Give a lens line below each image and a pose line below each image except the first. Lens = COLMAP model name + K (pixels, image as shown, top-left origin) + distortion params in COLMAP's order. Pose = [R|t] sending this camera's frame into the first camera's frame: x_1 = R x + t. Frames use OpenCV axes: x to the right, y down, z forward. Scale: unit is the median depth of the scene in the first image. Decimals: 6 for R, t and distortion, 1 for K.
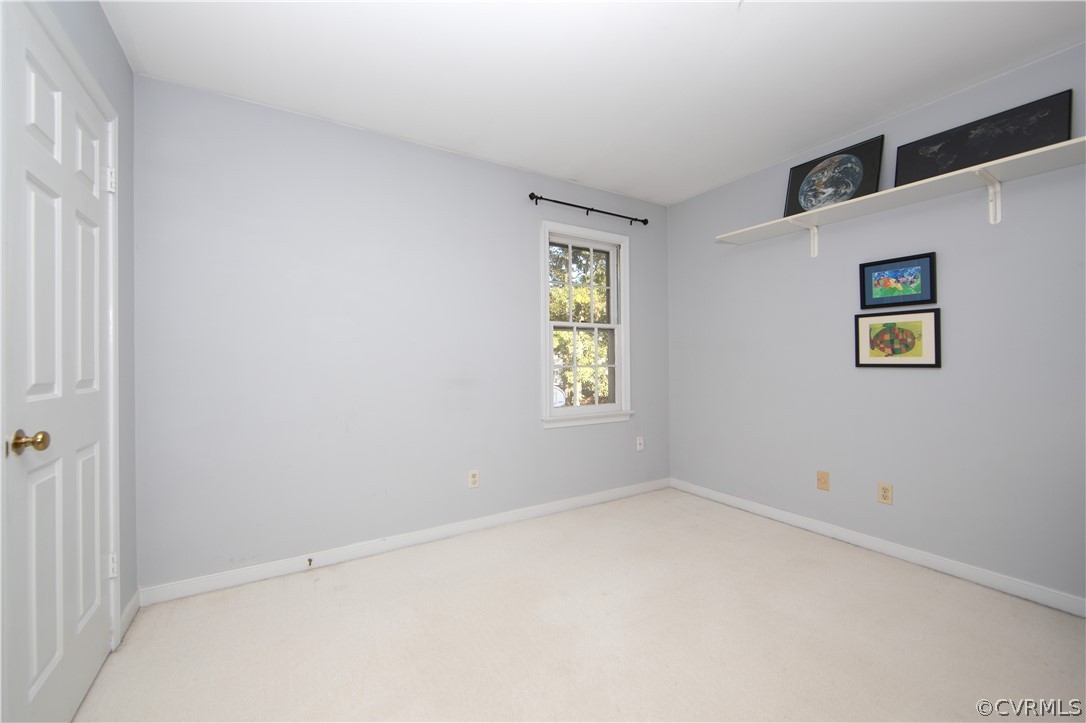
lens RADIAL K [[441.4, 0, 540.0], [0, 441.4, 357.3], [0, 0, 1]] dist [-0.001067, 0.000060]
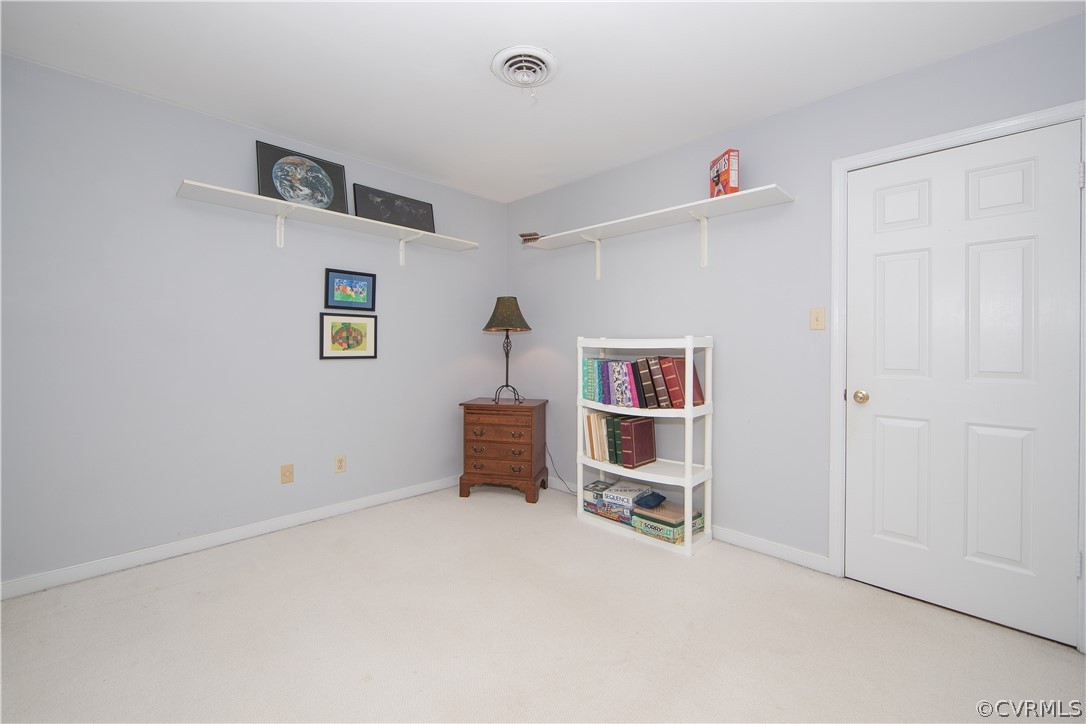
lens RADIAL K [[441.4, 0, 537.3], [0, 441.4, 355.6], [0, 0, 1]] dist [-0.001067, 0.000060]
pose [[-0.217400, -0.004220, 0.976073, -0.507708], [0.001212, 0.999989, 0.004594, 0.008100], [-0.976082, 0.002181, -0.217393, 0.737057]]
